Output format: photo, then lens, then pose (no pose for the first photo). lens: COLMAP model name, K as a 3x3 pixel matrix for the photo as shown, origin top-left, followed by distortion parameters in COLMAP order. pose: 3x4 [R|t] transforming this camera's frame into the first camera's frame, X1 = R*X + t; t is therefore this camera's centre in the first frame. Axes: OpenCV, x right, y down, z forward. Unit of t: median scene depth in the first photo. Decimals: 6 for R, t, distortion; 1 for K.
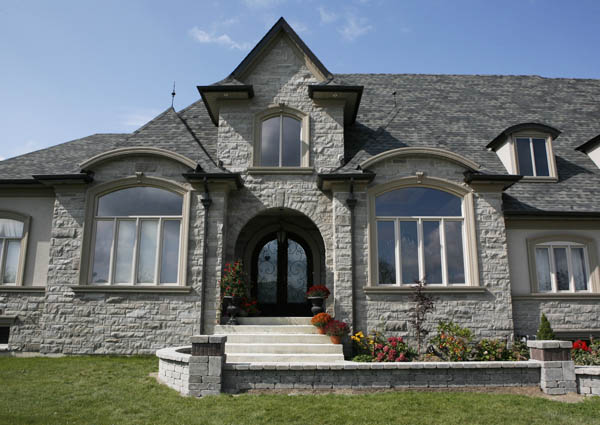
lens RADIAL K [[500.5, 0, 300.0], [0, 500.5, 212.5], [0, 0, 1]] dist [-0.069946, 0.001122]
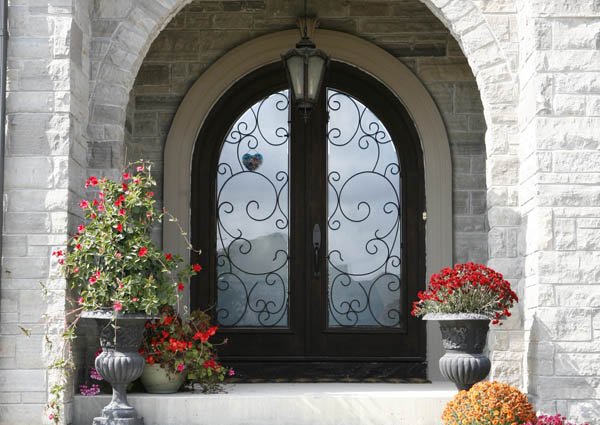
lens RADIAL K [[1401.3, 0, 300.0], [0, 1401.3, 212.5], [0, 0, 1]] dist [-0.023774, -0.121826]
pose [[0.999704, -0.004043, -0.023996, -0.027593], [0.006786, 0.993301, 0.115359, 0.039958], [0.023368, -0.115488, 0.993034, 0.319695]]
